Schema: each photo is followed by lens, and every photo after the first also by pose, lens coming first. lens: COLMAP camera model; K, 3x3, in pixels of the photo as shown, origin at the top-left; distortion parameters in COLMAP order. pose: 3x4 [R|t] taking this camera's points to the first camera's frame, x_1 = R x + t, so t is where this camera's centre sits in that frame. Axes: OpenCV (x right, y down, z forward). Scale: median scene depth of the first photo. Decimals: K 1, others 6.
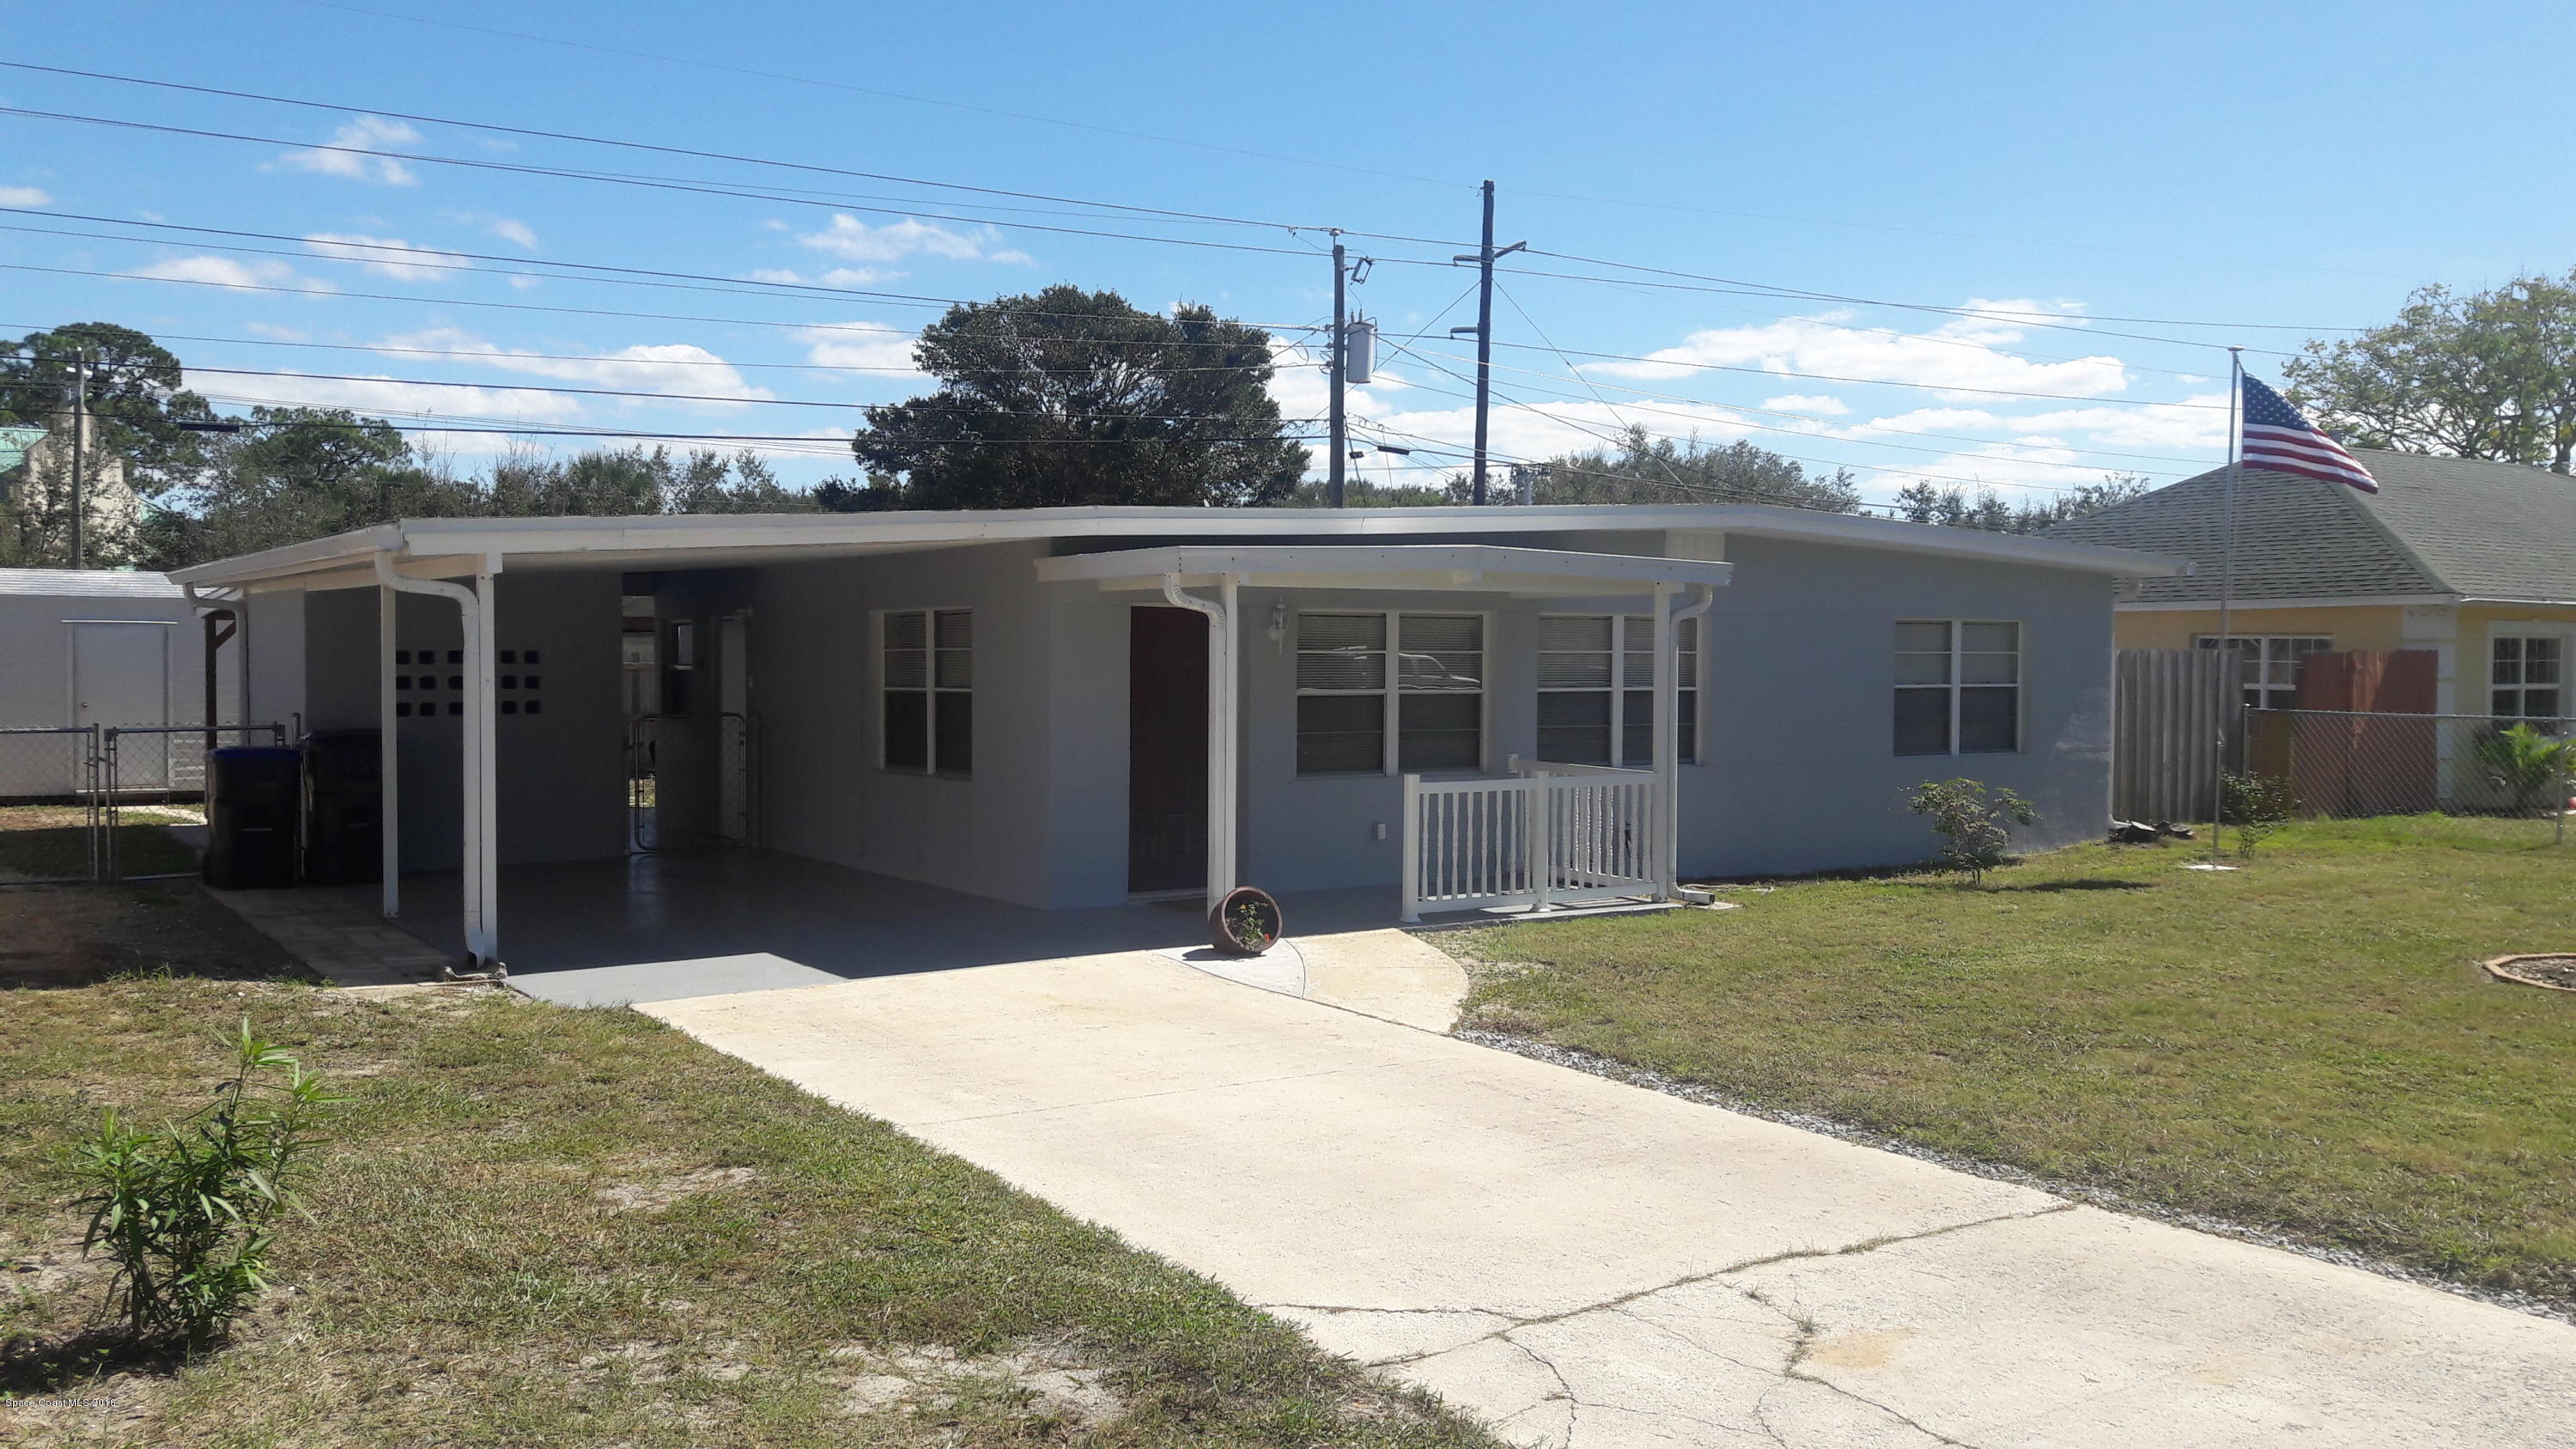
lens RADIAL K [[2147.8, 0, 1288.0], [0, 2147.8, 724.5], [0, 0, 1]] dist [0.010961, -0.000273]
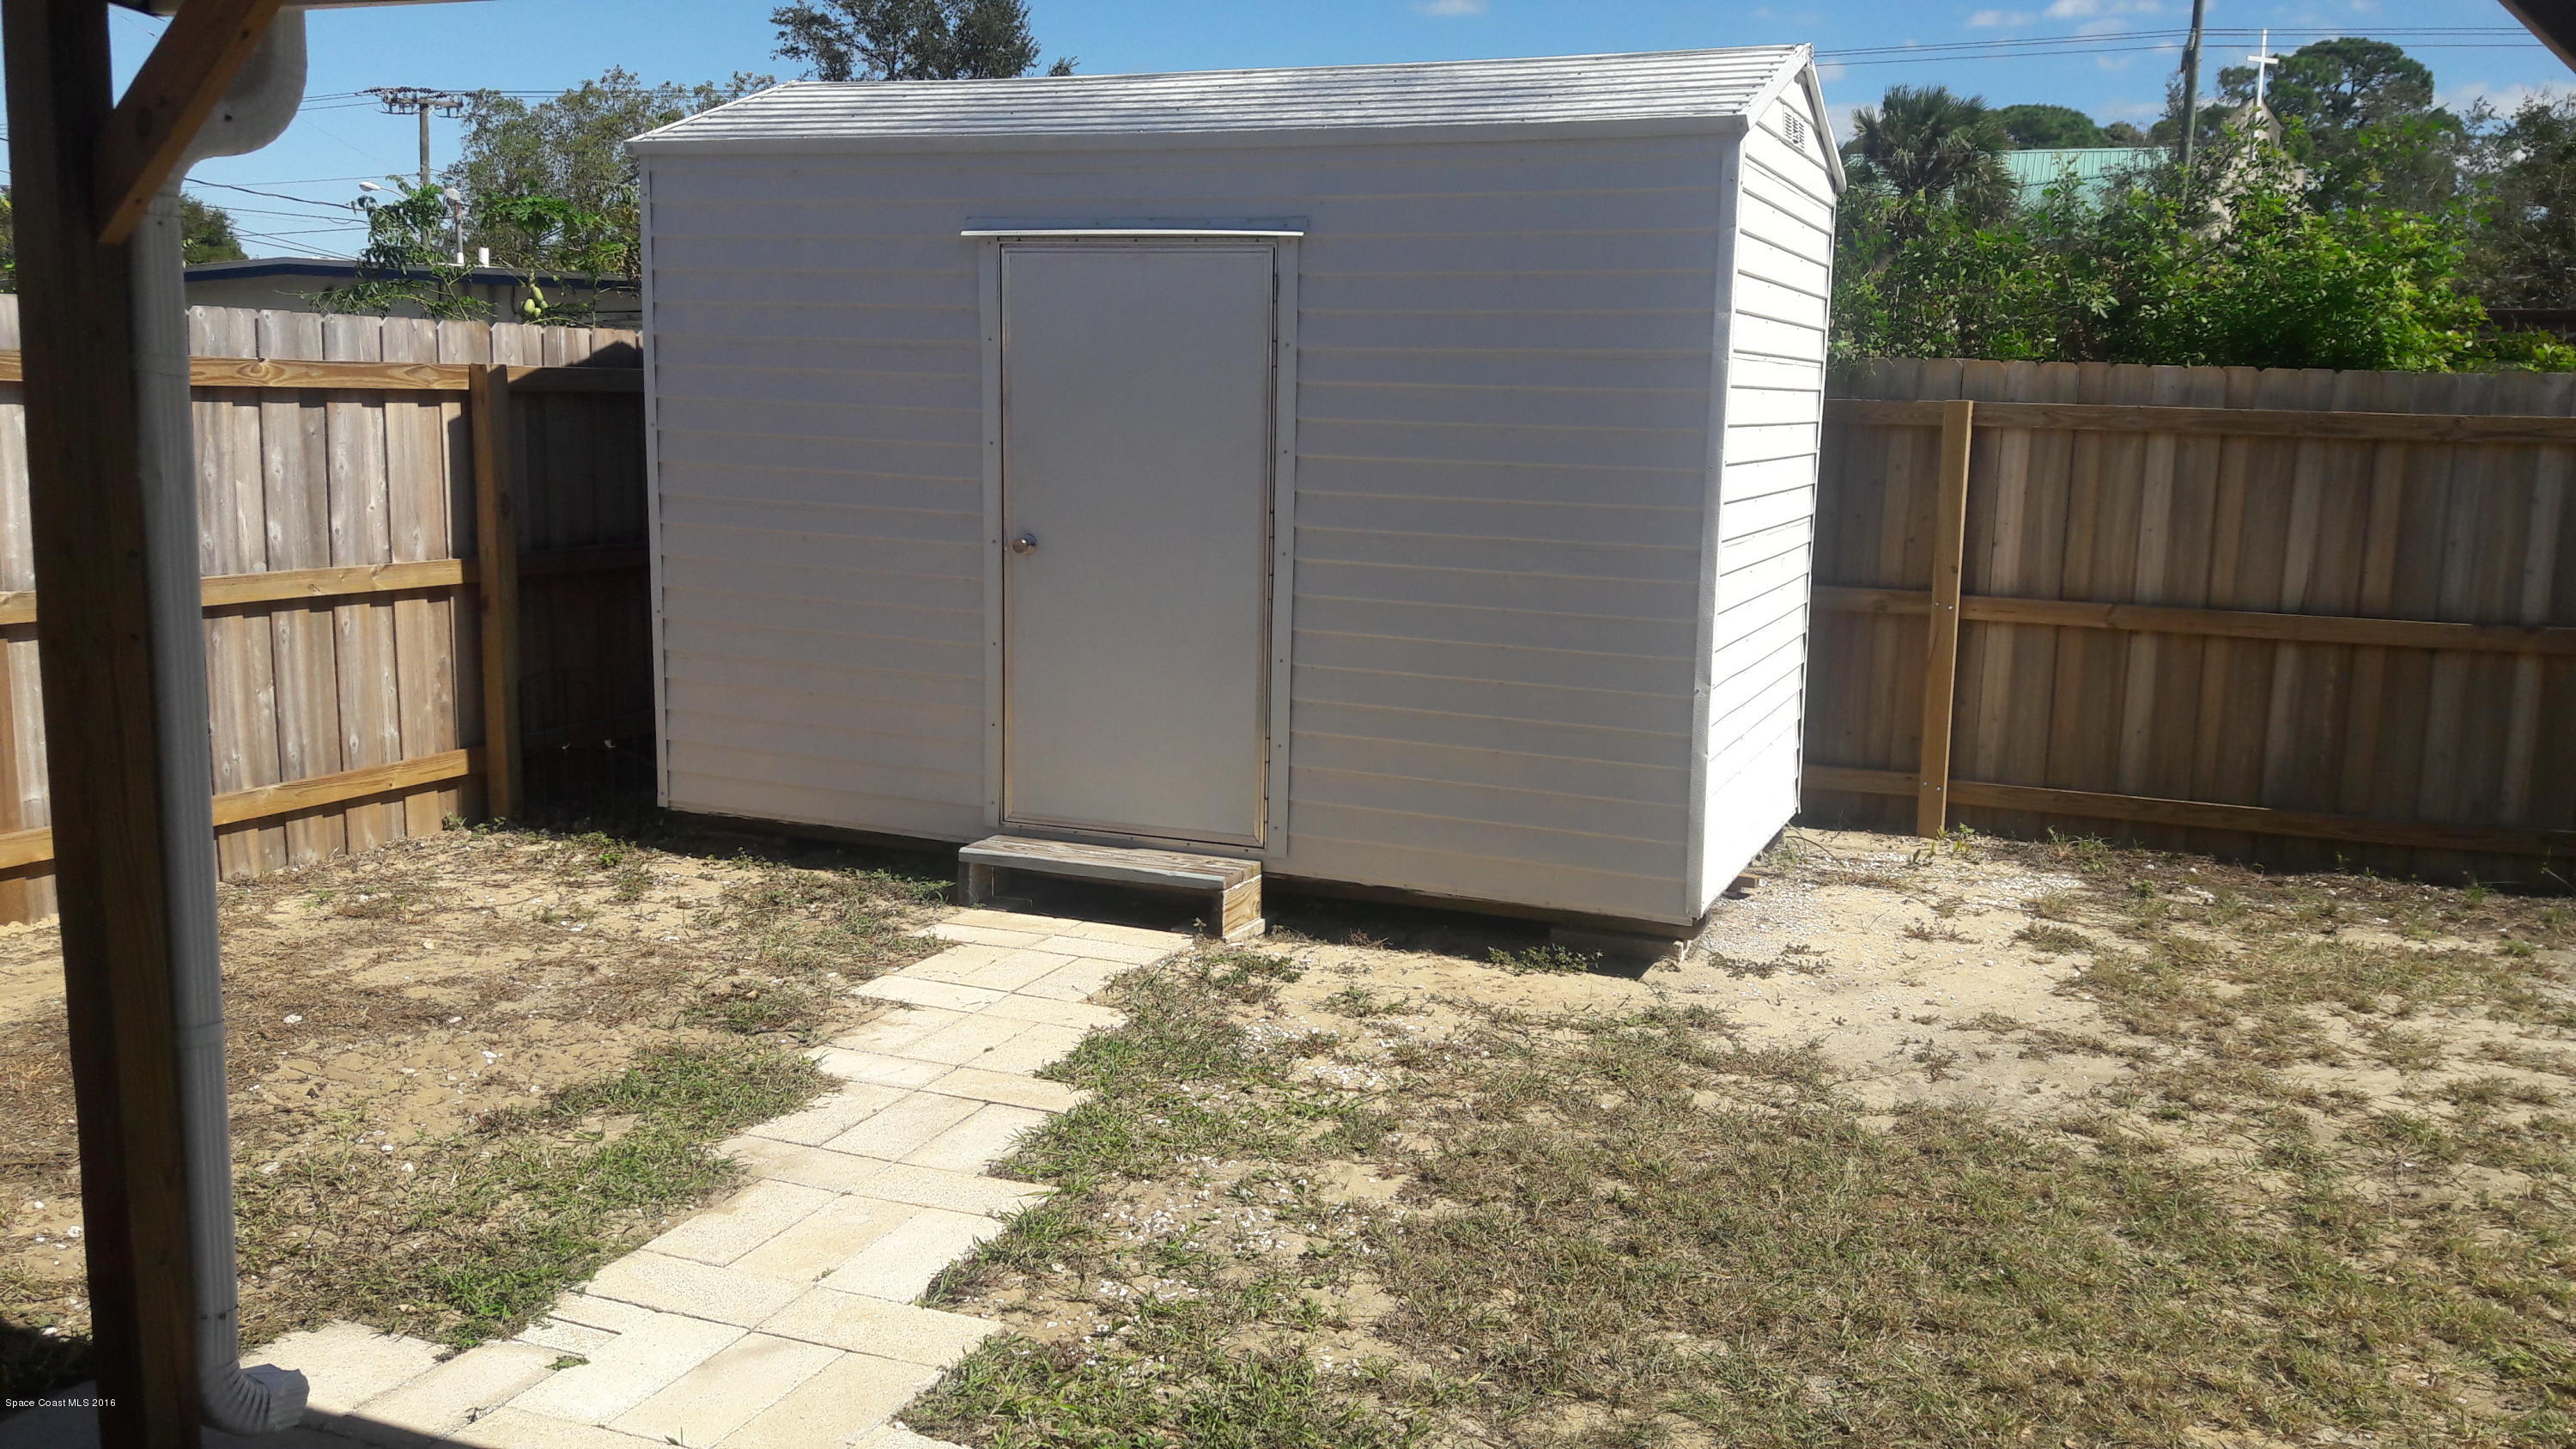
lens RADIAL K [[2147.8, 0, 1288.0], [0, 2147.8, 724.5], [0, 0, 1]] dist [0.010961, -0.000273]
pose [[0.572214, 0.138380, -0.808346, -0.172627], [-0.049884, 0.989709, 0.134115, -0.014964], [0.818586, -0.036419, 0.573228, 0.490130]]
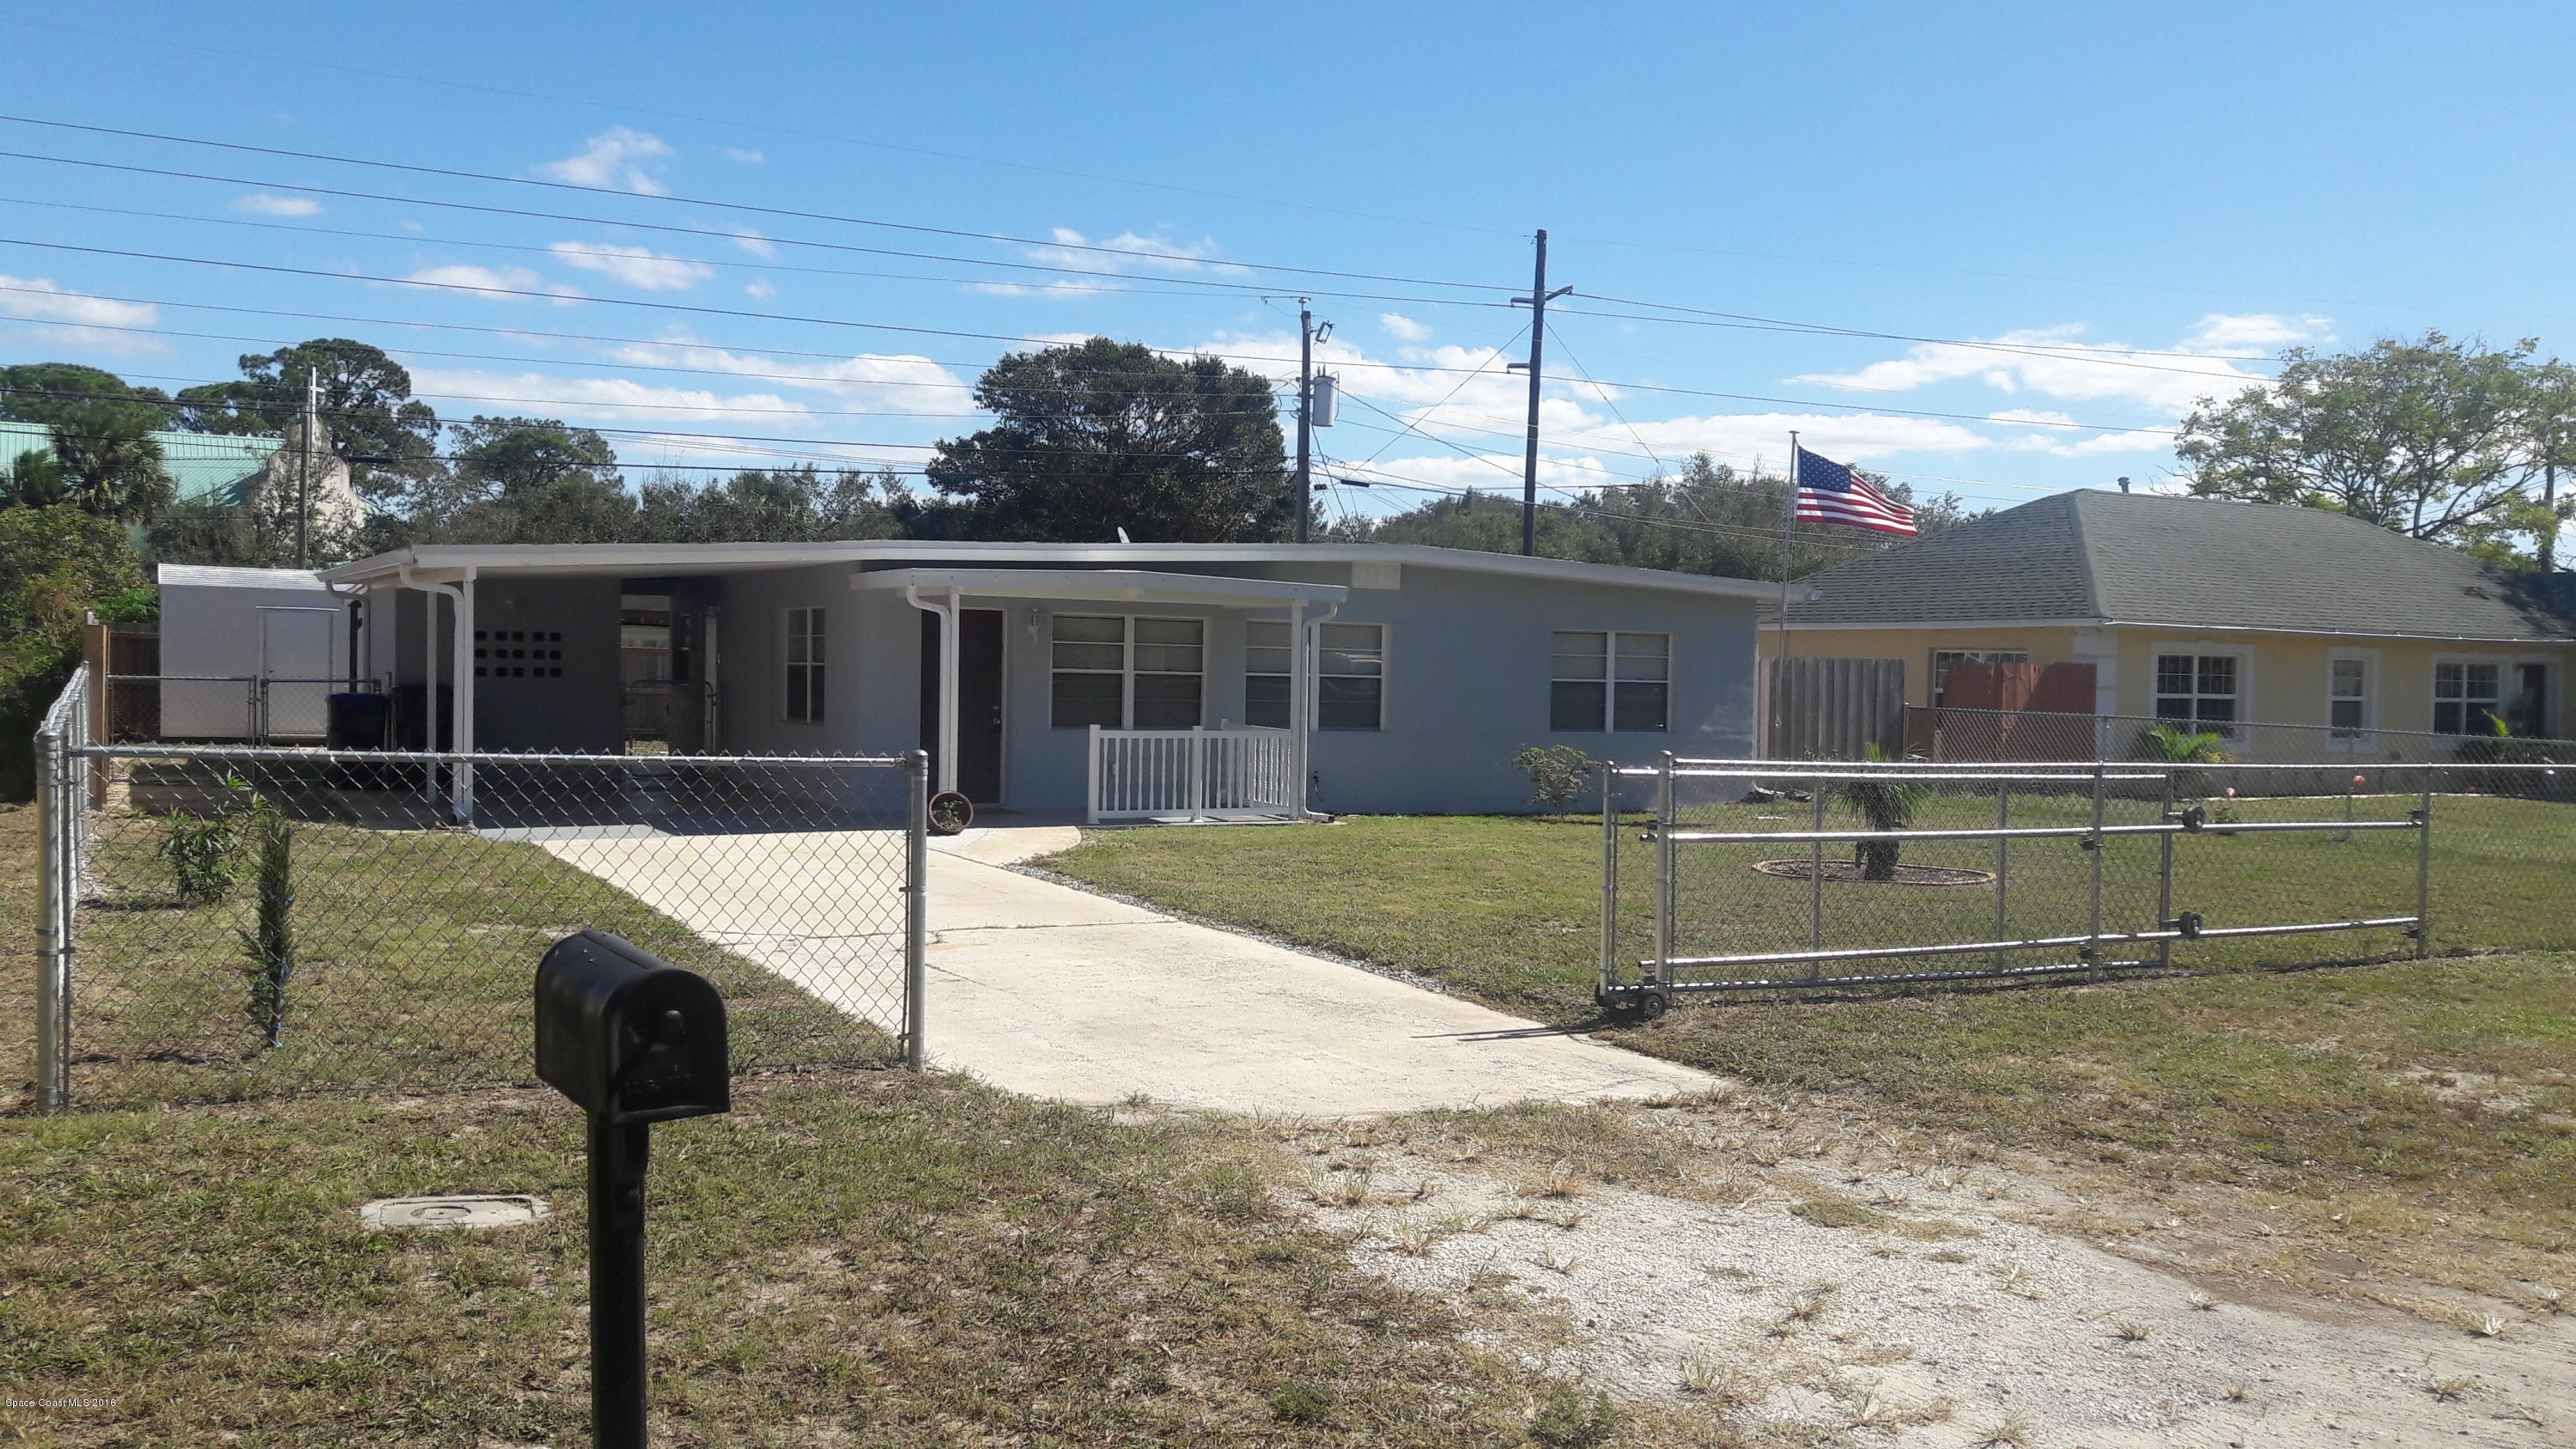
lens RADIAL K [[2099.9, 0, 1290.8], [0, 2099.9, 759.5], [0, 0, 1]] dist [0.067384, -0.142834]
pose [[0.996275, 0.023124, -0.083071, 0.104379], [-0.022010, 0.999656, 0.014296, 0.007822], [0.083373, -0.012415, 0.996441, -0.146497]]
